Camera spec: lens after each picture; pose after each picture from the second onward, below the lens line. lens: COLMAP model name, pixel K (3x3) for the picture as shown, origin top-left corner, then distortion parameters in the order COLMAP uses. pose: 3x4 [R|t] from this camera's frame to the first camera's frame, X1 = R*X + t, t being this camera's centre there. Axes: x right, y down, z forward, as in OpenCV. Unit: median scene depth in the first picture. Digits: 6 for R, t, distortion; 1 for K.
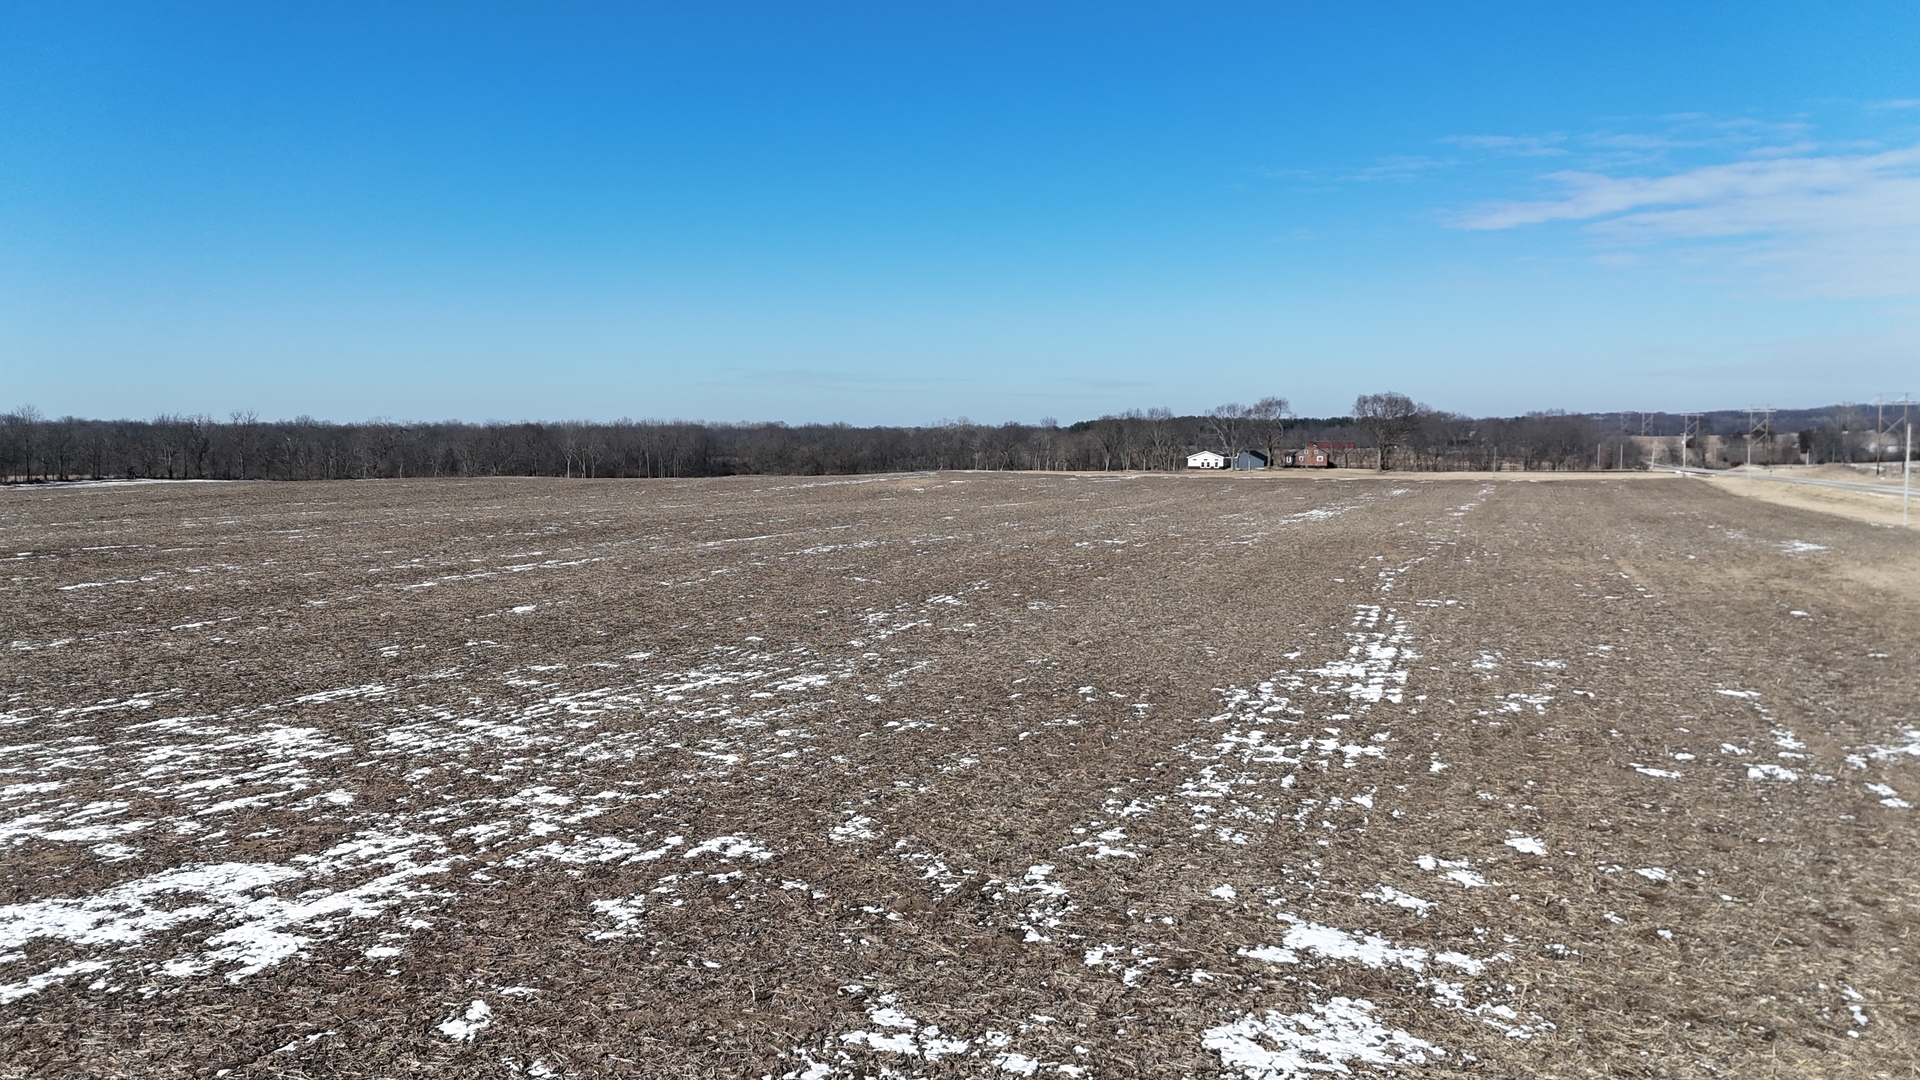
lens RADIAL K [[1381.9, 0, 947.7], [0, 1381.9, 540.2], [0, 0, 1]] dist [0.094324, -0.099243]
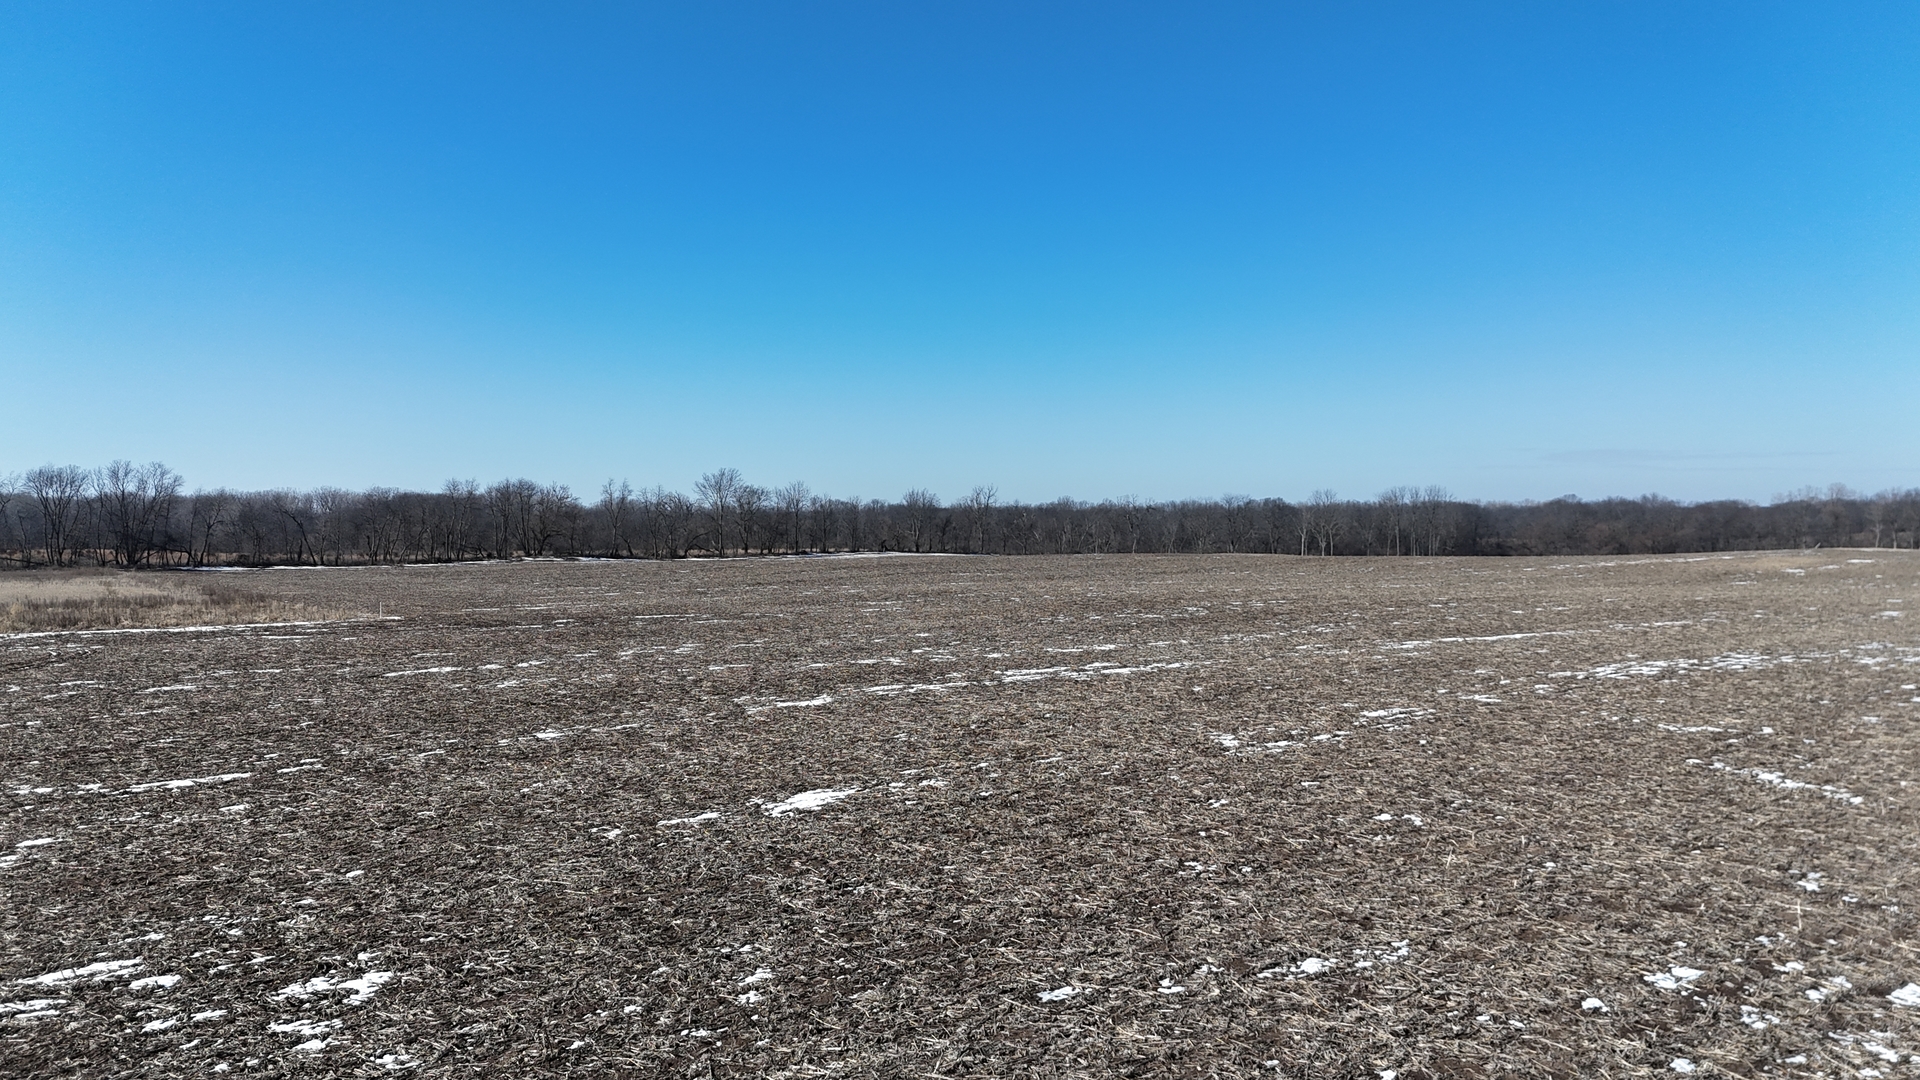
lens RADIAL K [[1381.9, 0, 947.7], [0, 1381.9, 540.2], [0, 0, 1]] dist [0.094324, -0.099243]
pose [[0.857822, 0.004812, -0.513925, -0.012271], [-0.036473, 0.998005, -0.051534, -0.001005], [0.512651, 0.062951, 0.856286, 0.122052]]
